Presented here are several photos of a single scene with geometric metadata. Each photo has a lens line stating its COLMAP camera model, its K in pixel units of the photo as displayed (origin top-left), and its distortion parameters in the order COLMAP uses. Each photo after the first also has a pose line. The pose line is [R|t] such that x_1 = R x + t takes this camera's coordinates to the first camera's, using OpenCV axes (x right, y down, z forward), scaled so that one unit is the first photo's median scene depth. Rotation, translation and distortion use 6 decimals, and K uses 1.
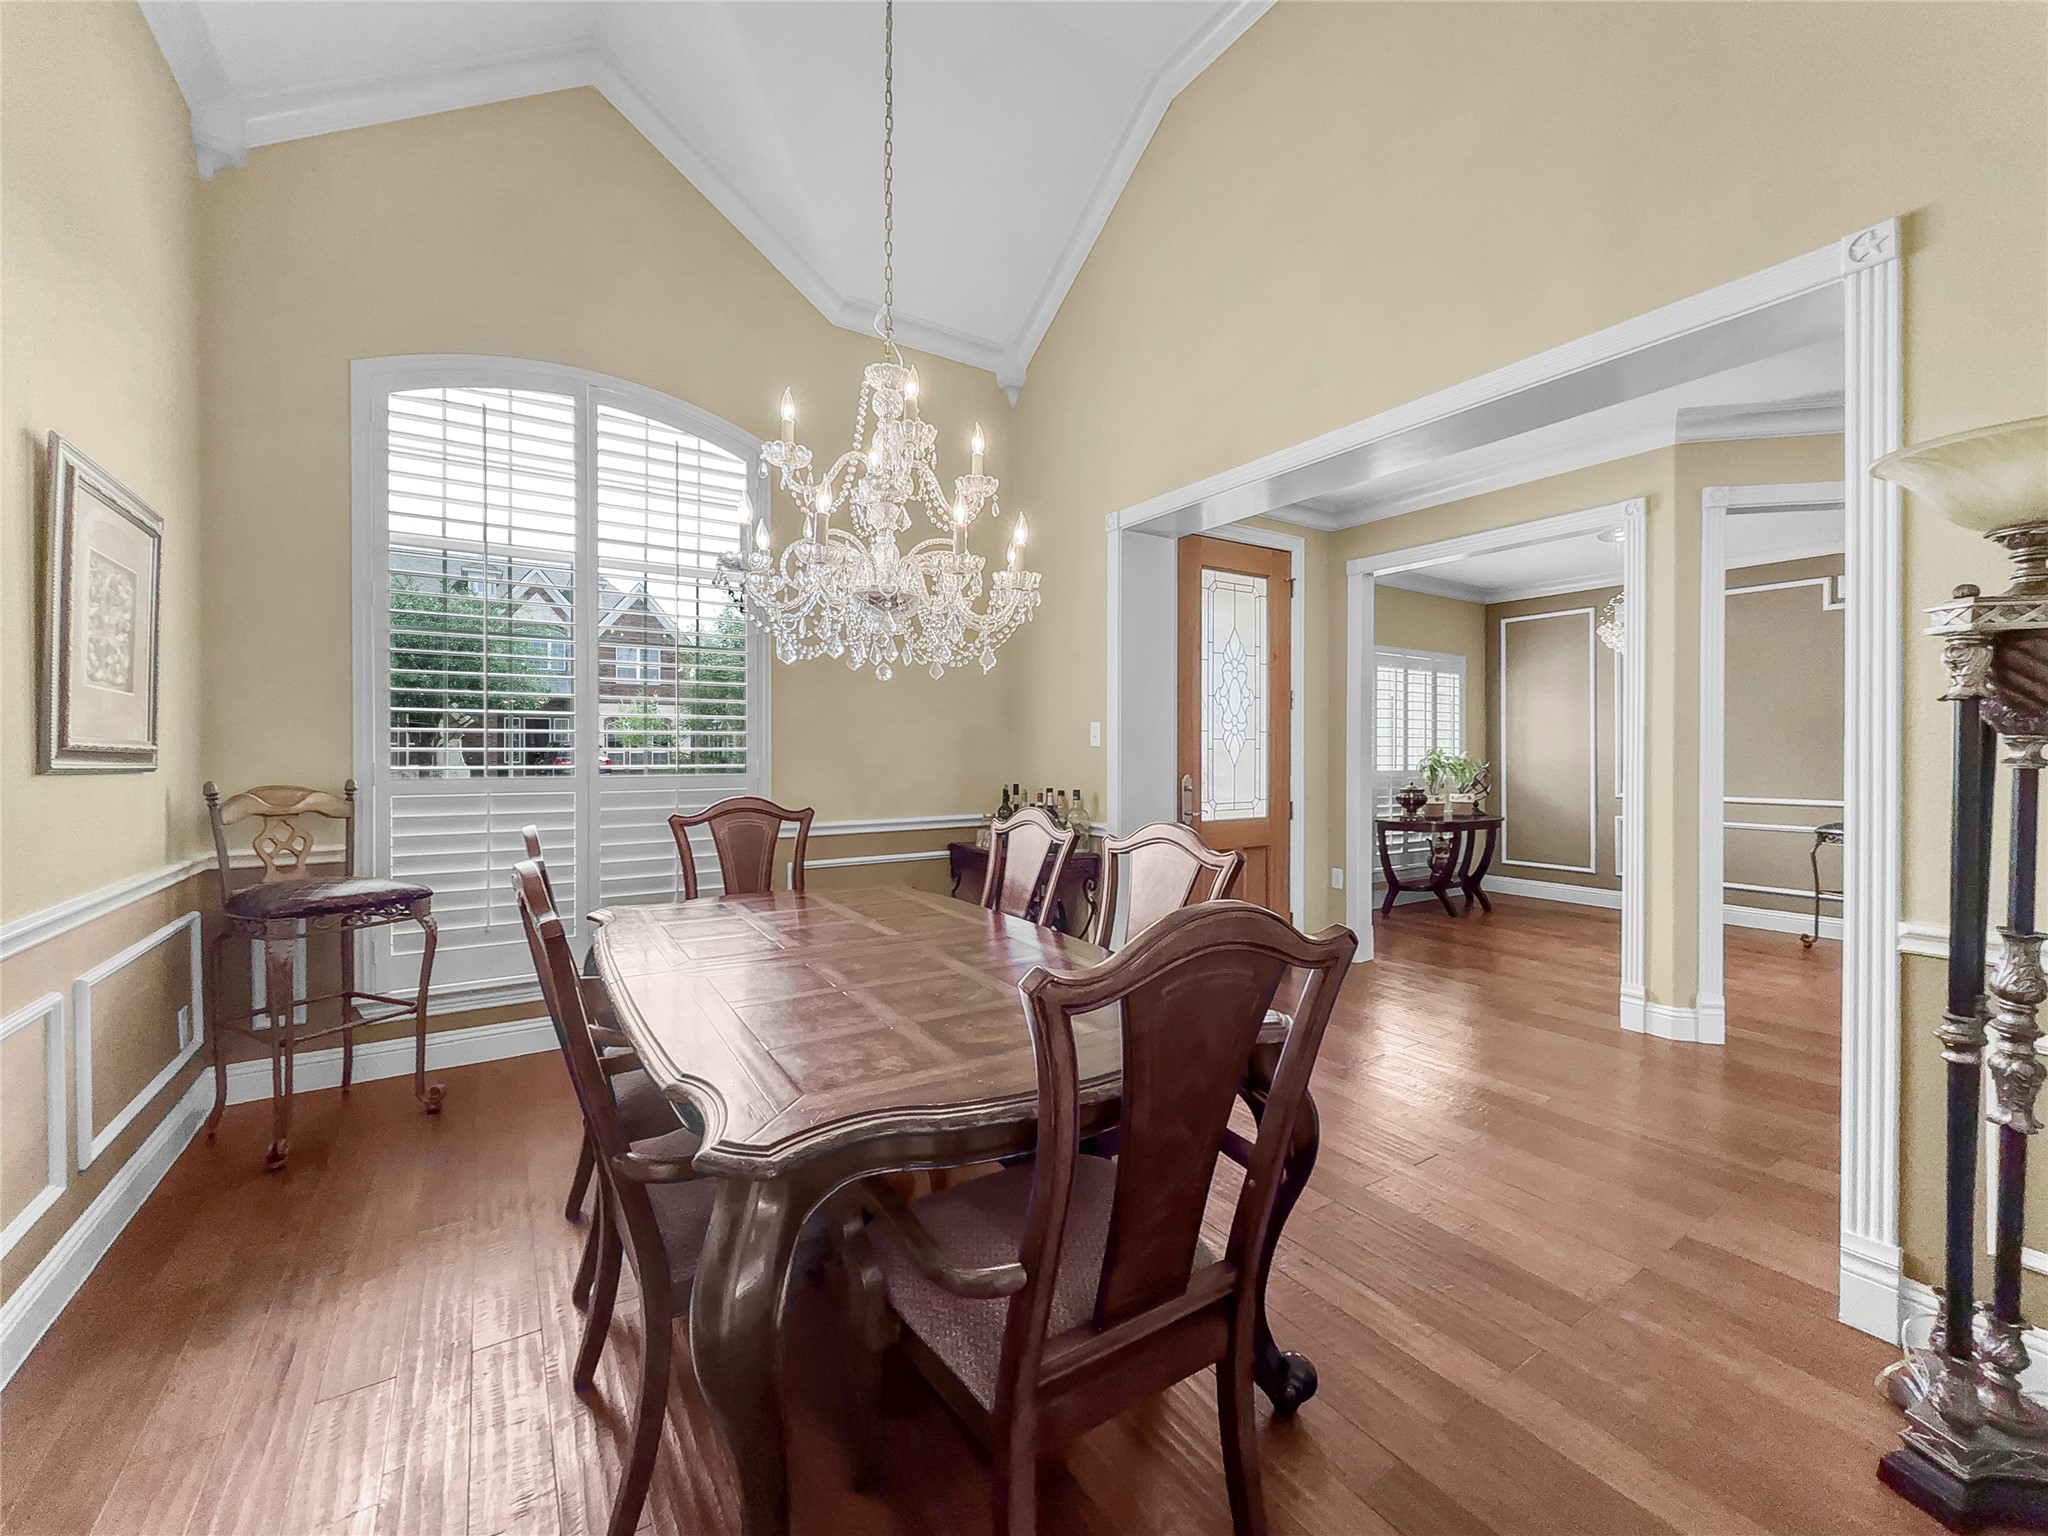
lens RADIAL K [[834.7, 0, 1020.2], [0, 834.7, 760.0], [0, 0, 1]] dist [0.003243, -0.000136]
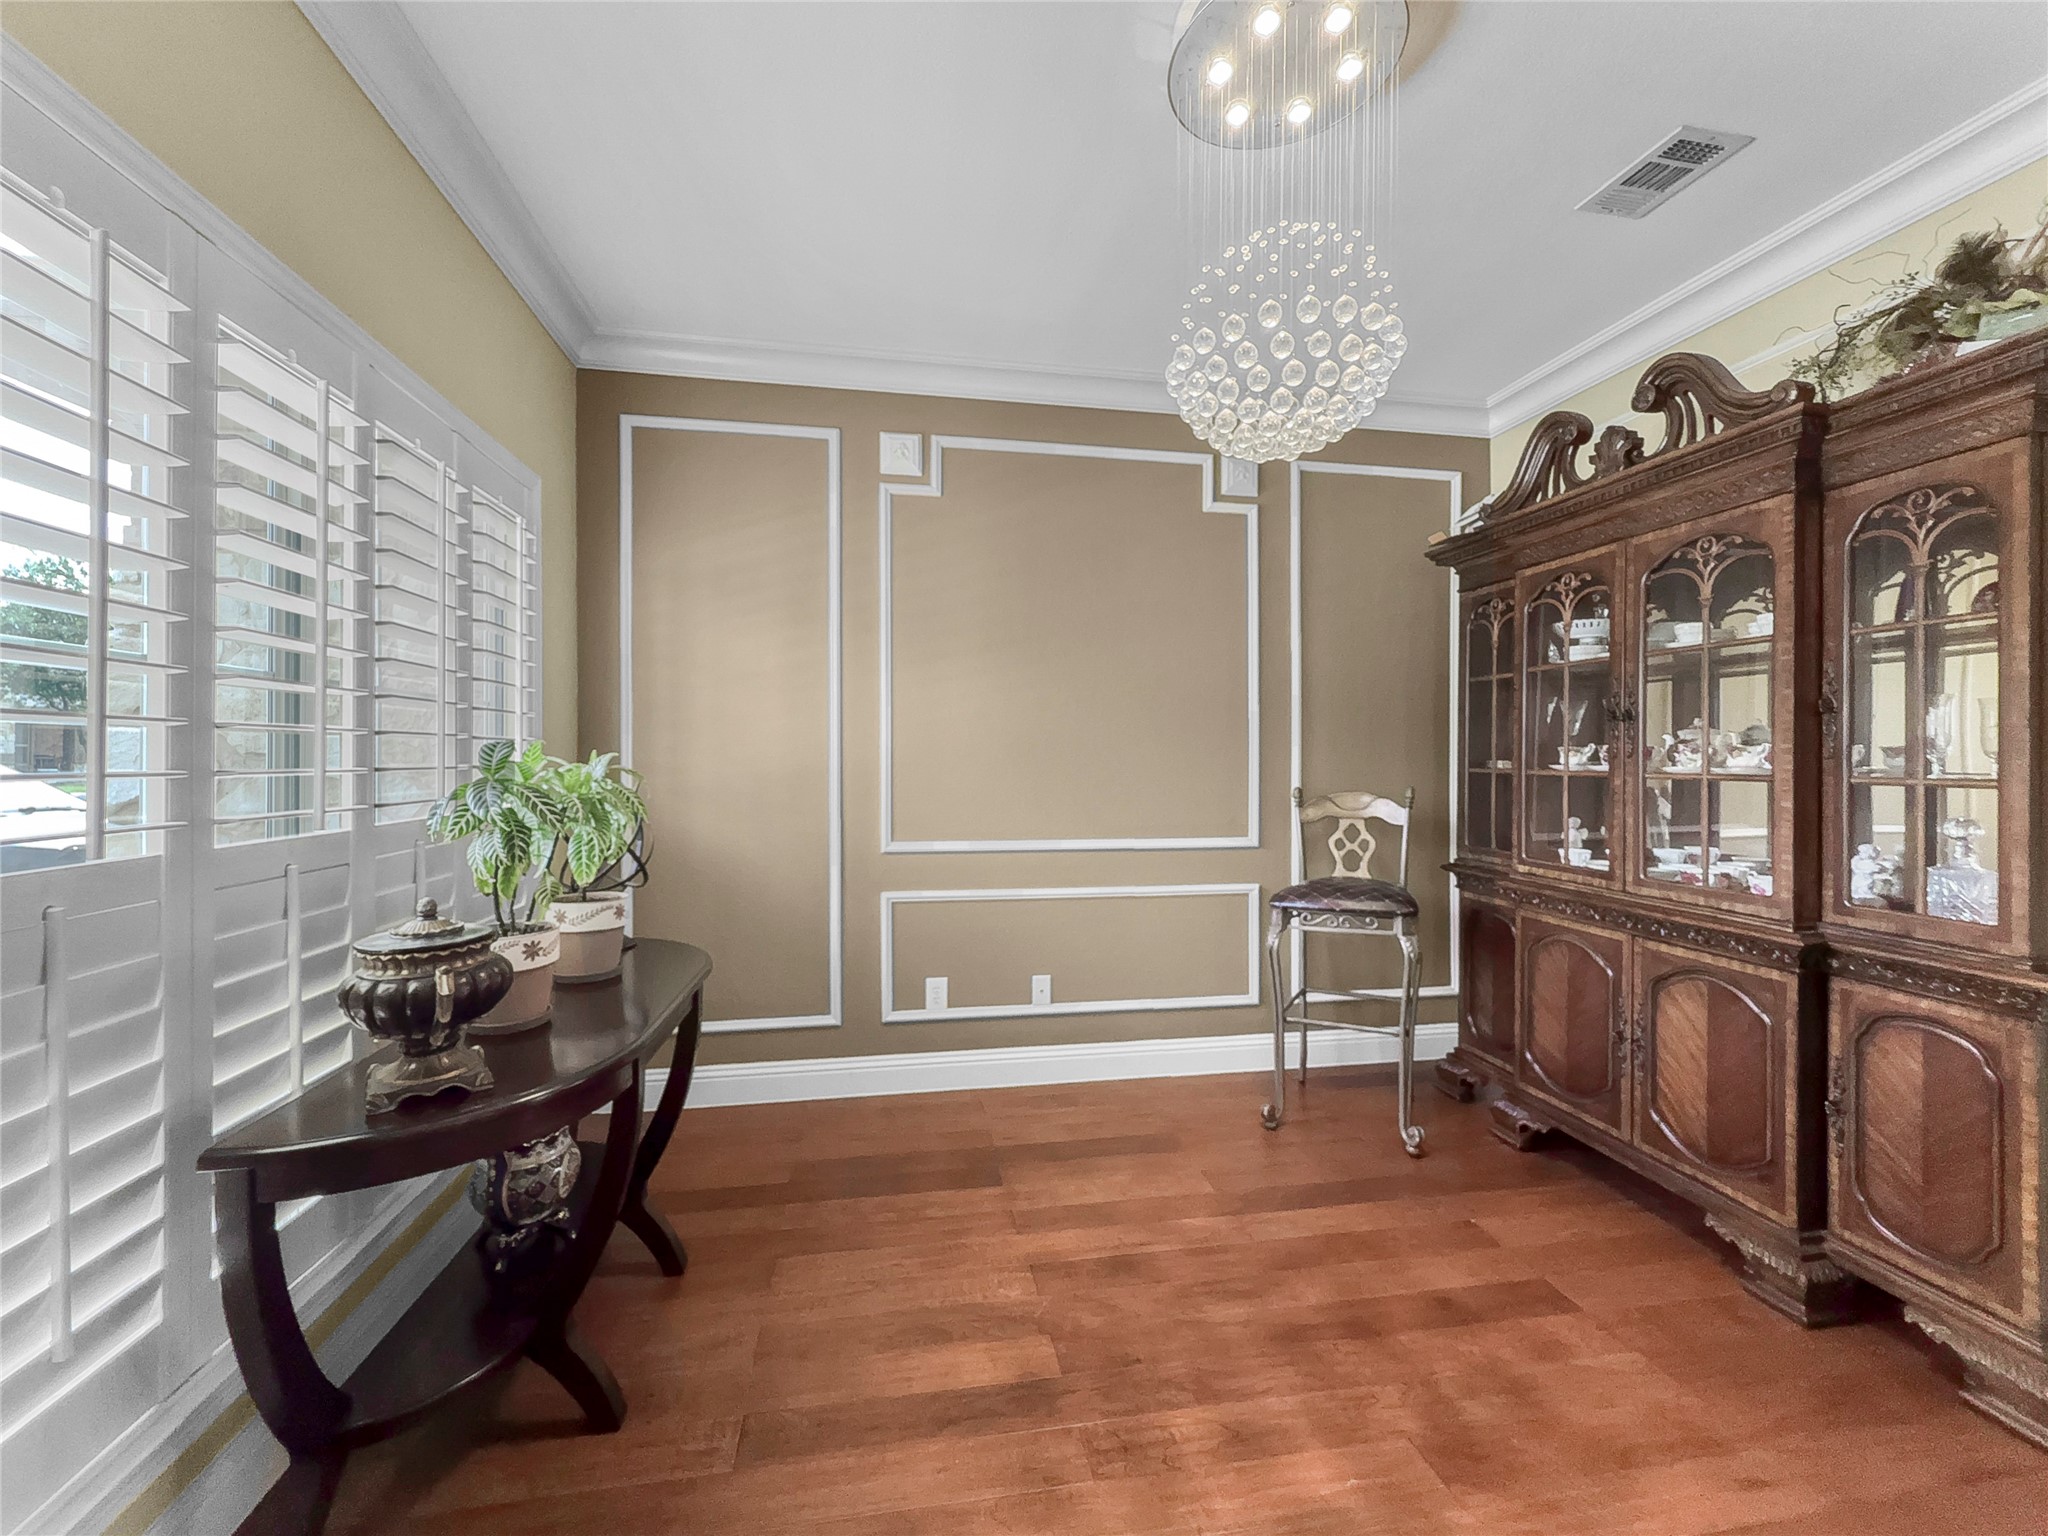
lens RADIAL K [[834.7, 0, 1018.5], [0, 834.7, 756.2], [0, 0, 1]] dist [0.003243, -0.000136]
pose [[0.397578, -0.004182, 0.917559, 0.336323], [0.001712, 0.999991, 0.003816, -0.010830], [-0.917567, 0.000053, 0.397582, 0.782813]]
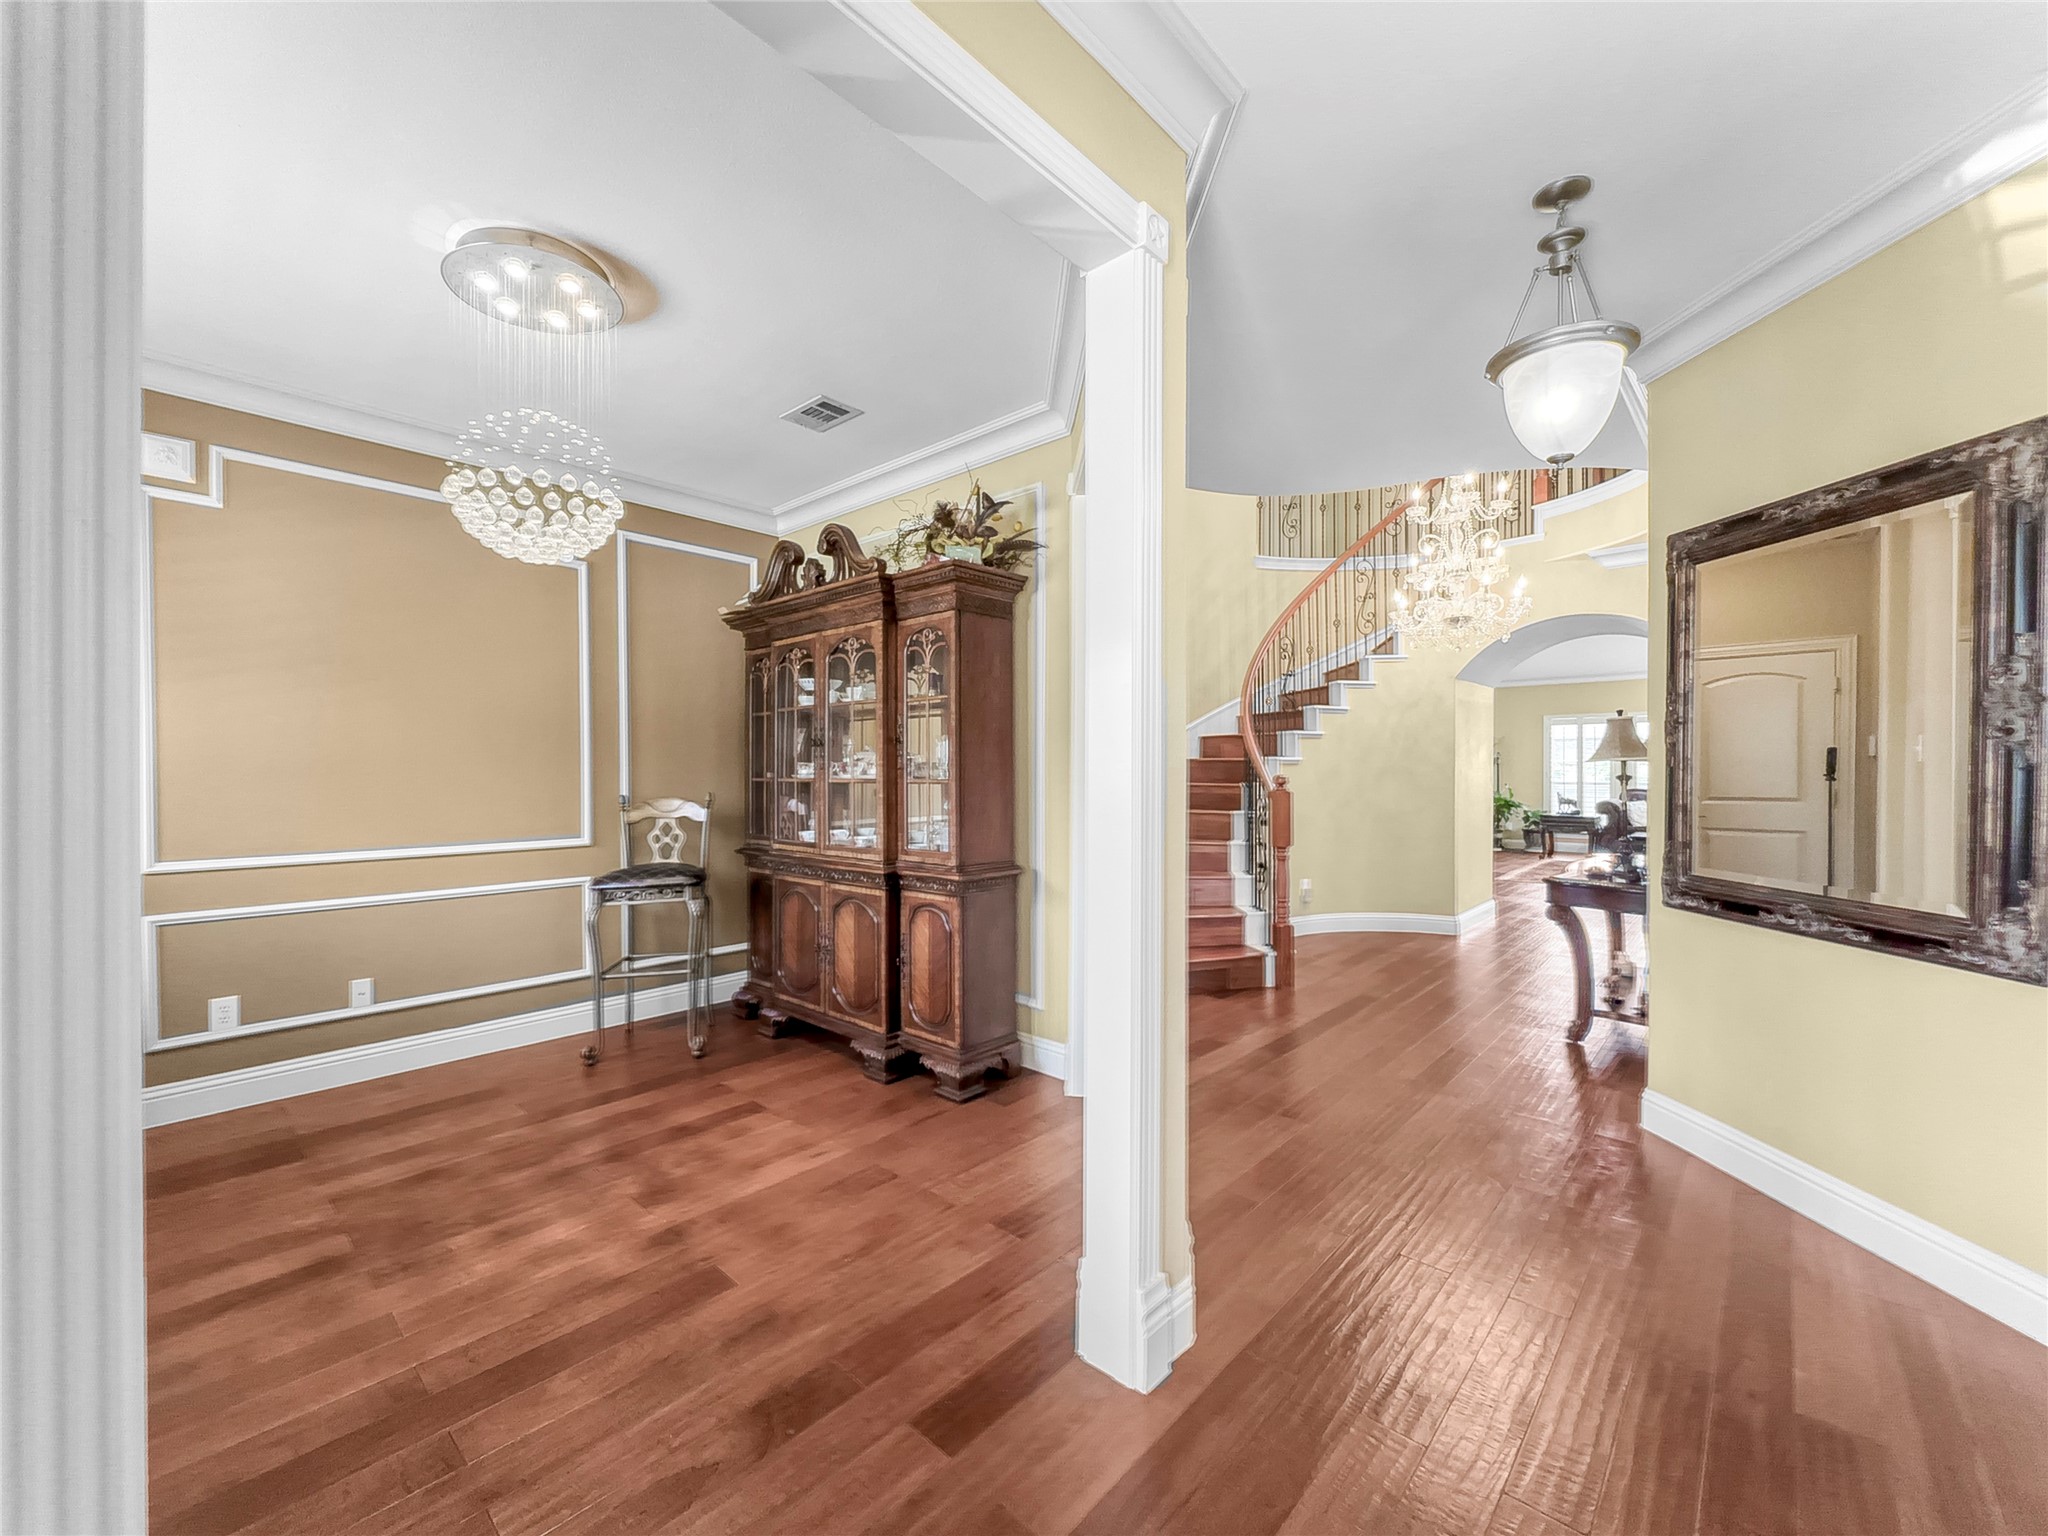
lens RADIAL K [[834.7, 0, 1020.9], [0, 834.7, 776.2], [0, 0, 1]] dist [0.003243, -0.000136]
pose [[-0.243543, -0.008511, 0.969853, 0.178056], [0.004838, 0.999938, 0.009989, -0.008844], [-0.969878, 0.007125, -0.243486, 0.687306]]
